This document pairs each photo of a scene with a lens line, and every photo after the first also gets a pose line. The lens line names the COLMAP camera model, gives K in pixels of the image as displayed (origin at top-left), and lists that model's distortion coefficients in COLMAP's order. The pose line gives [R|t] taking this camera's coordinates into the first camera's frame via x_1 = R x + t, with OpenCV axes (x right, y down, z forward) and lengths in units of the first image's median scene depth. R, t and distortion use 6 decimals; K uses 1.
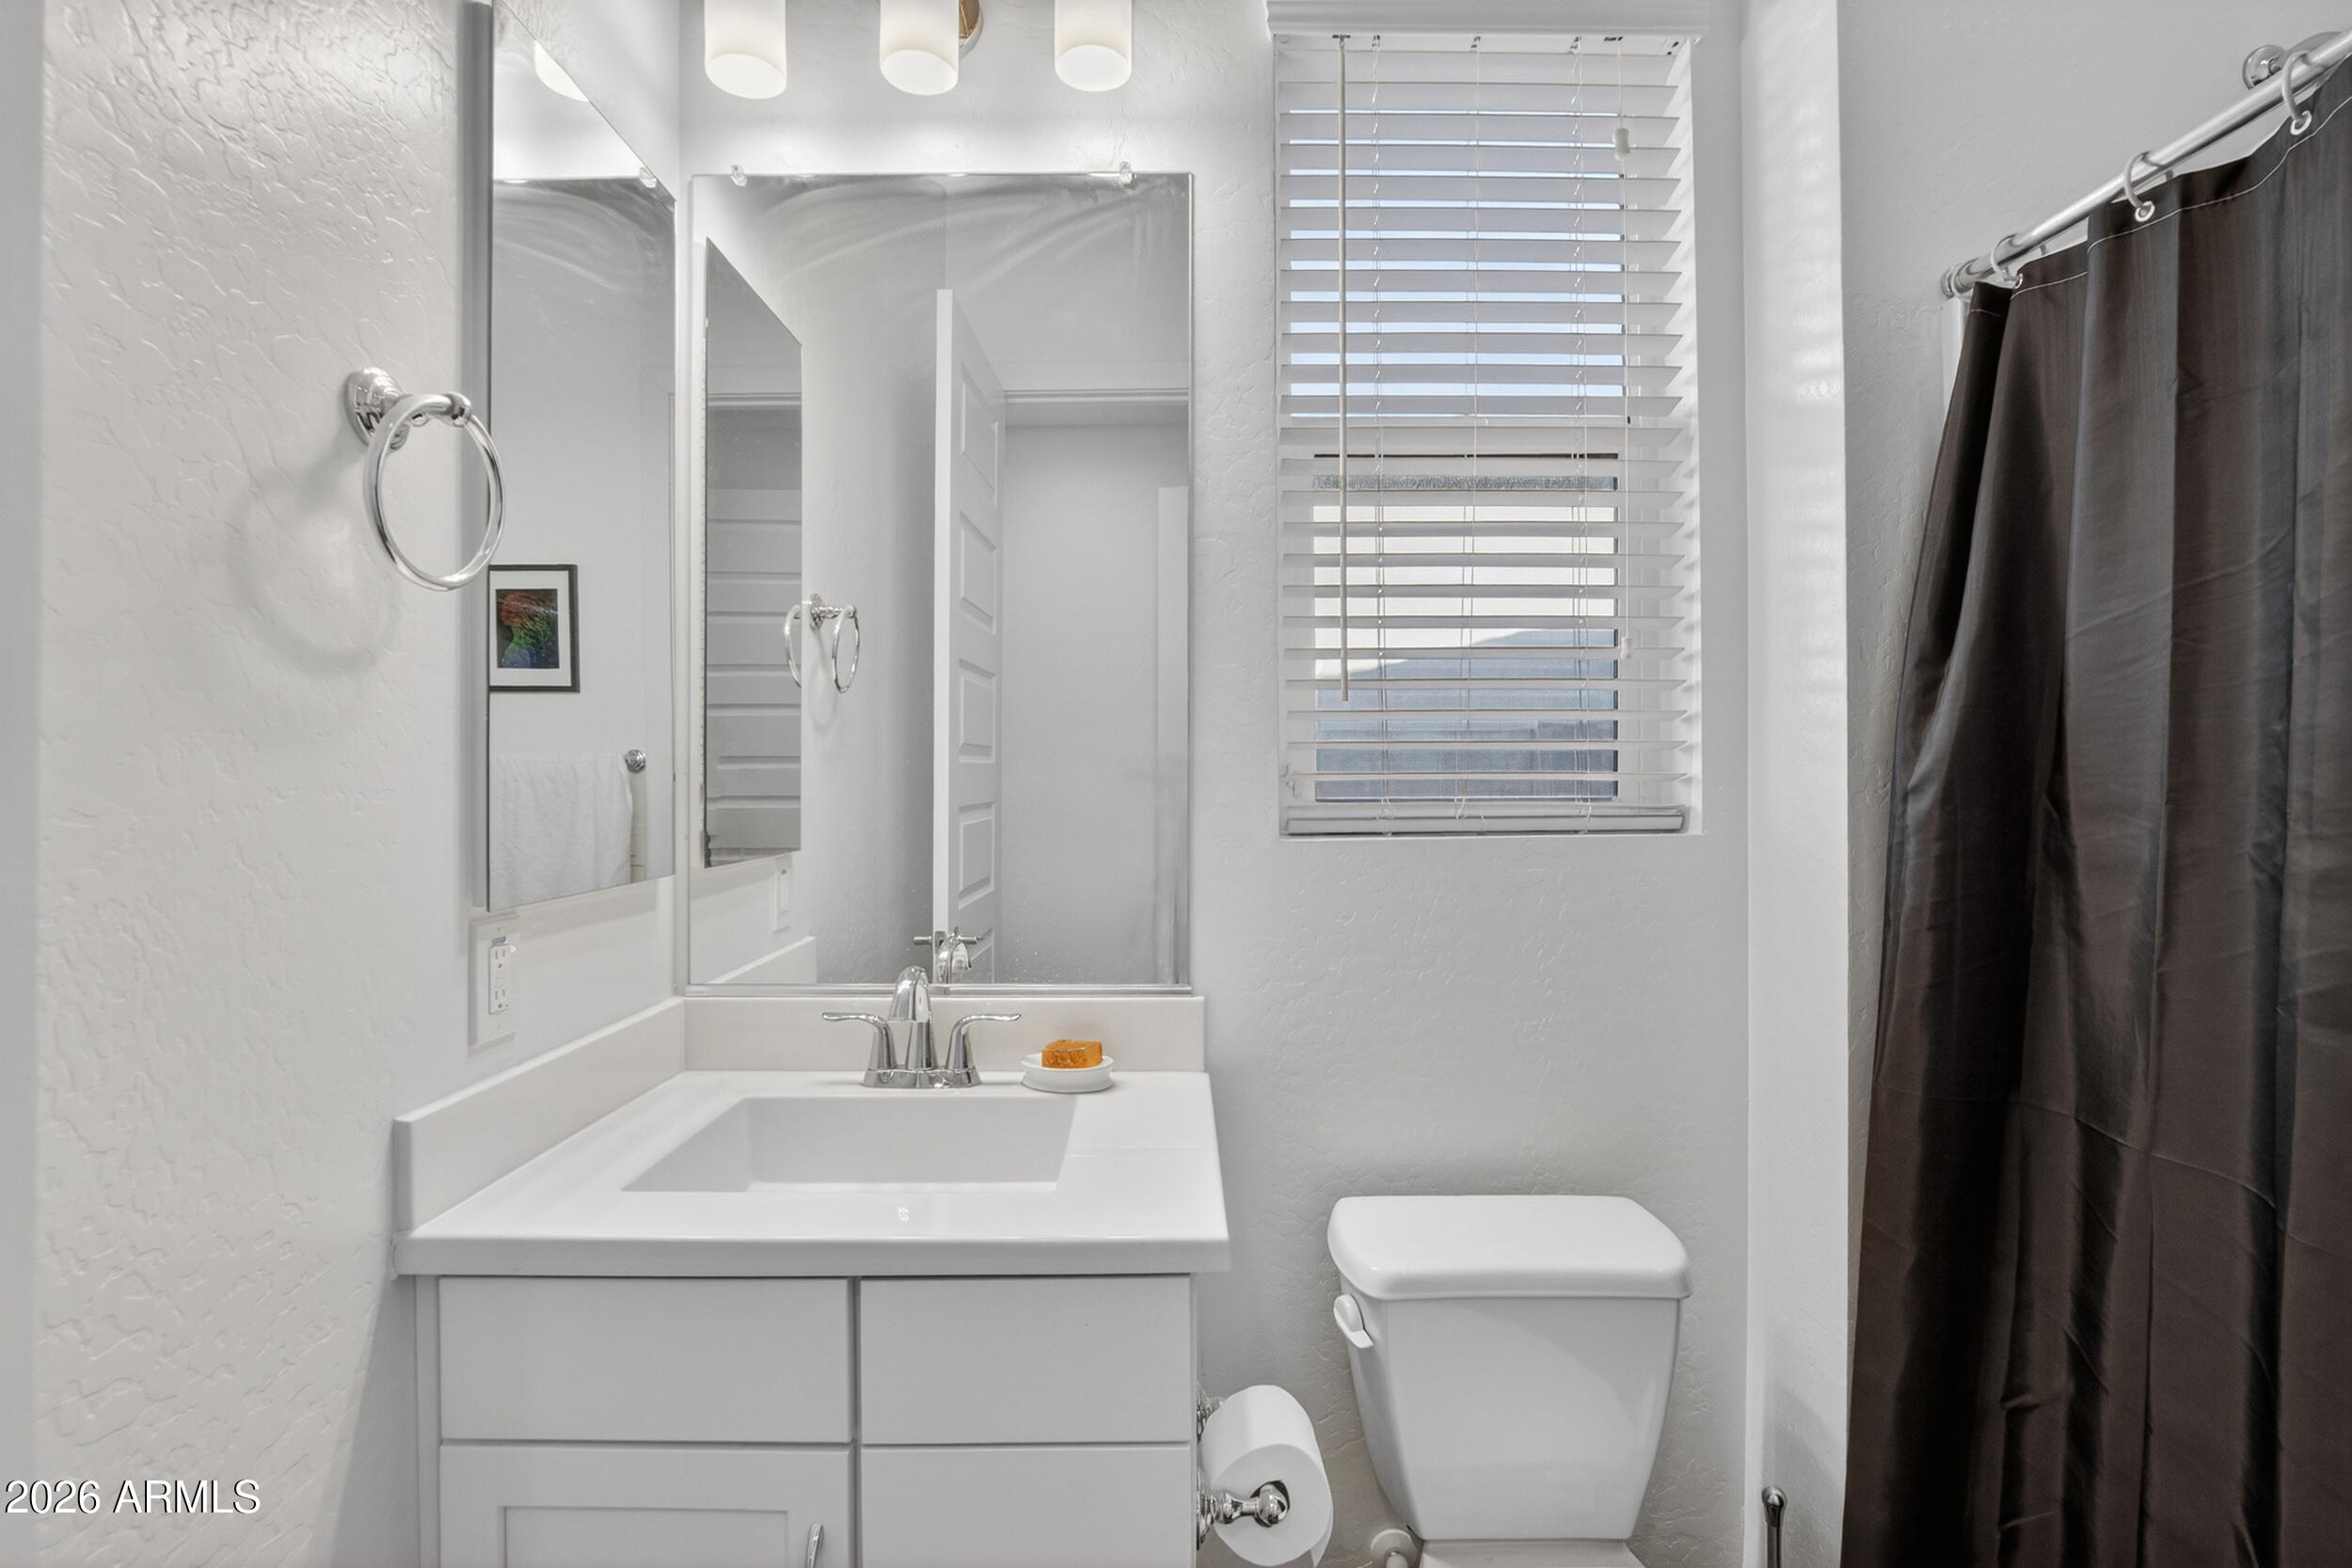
lens RADIAL K [[1099.7, 0, 1181.4], [0, 1099.7, 788.6], [0, 0, 1]] dist [-0.032018, 0.004204]
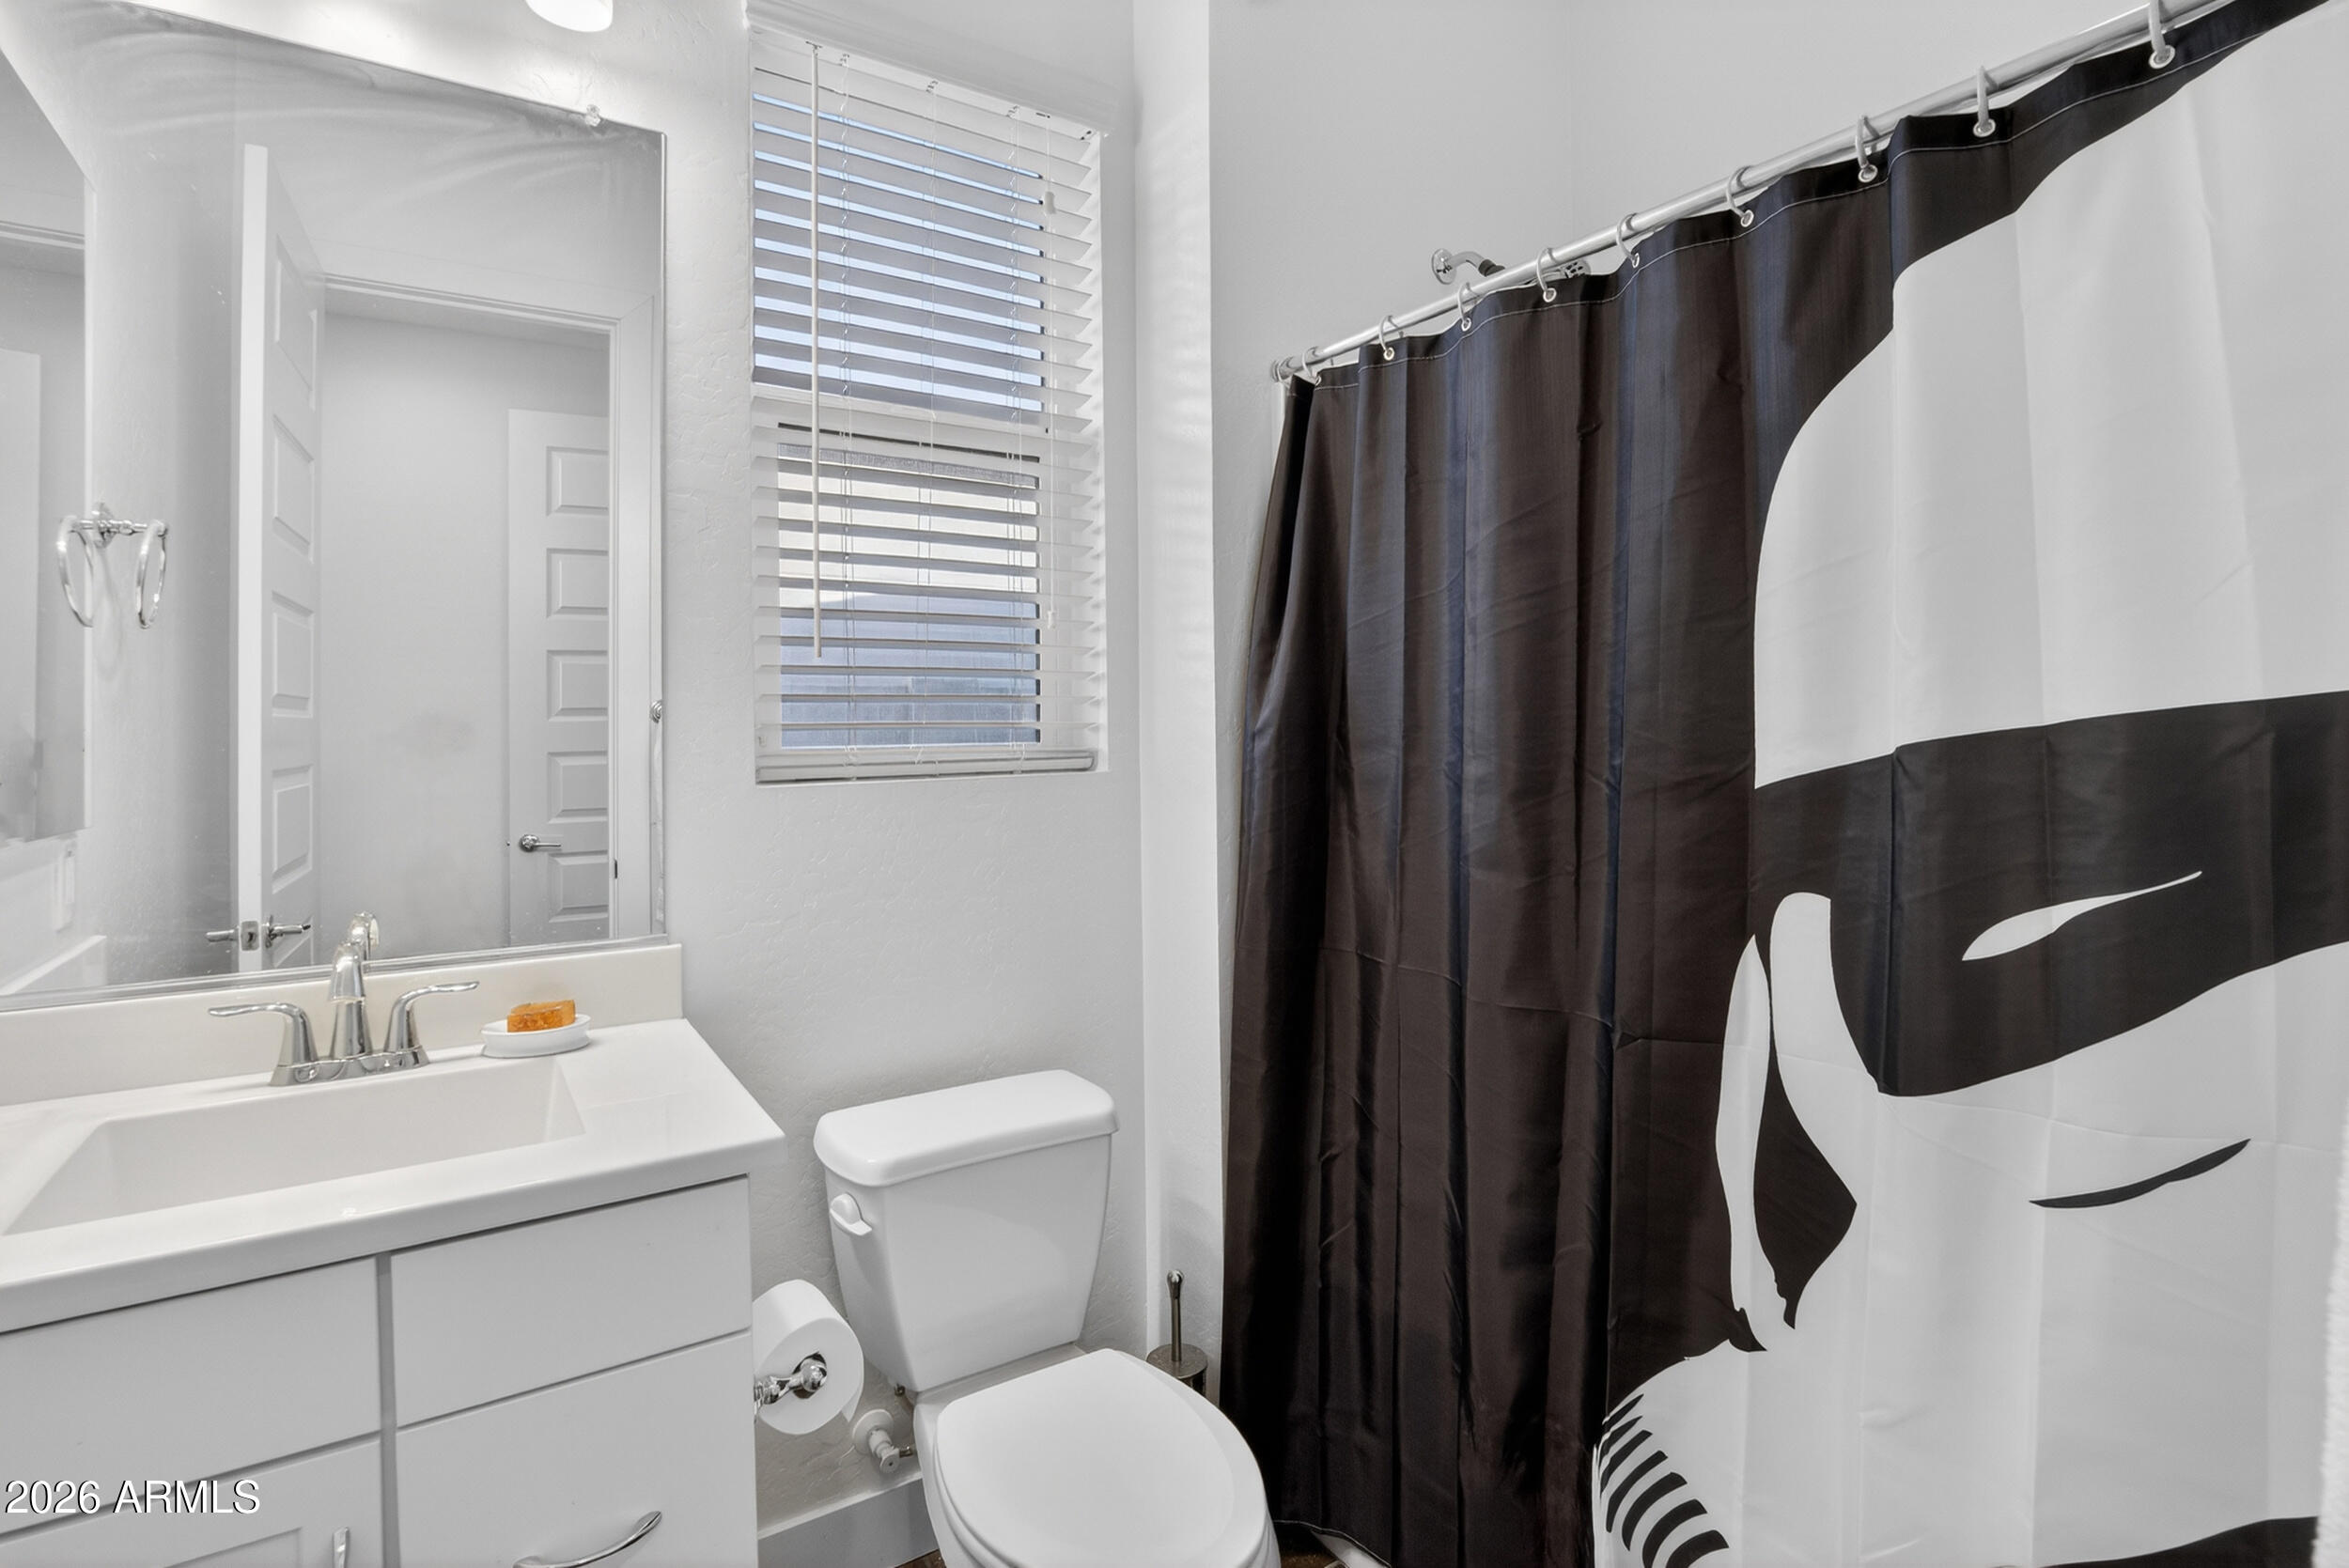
lens RADIAL K [[1110.2, 0, 1176.0], [0, 1110.2, 749.2], [0, 0, 1]] dist [-0.029349, 0.001085]
pose [[0.841495, -0.017260, 0.539989, -0.182302], [0.014593, 0.999851, 0.009217, 0.007857], [-0.540068, 0.000124, 0.841622, -0.141316]]
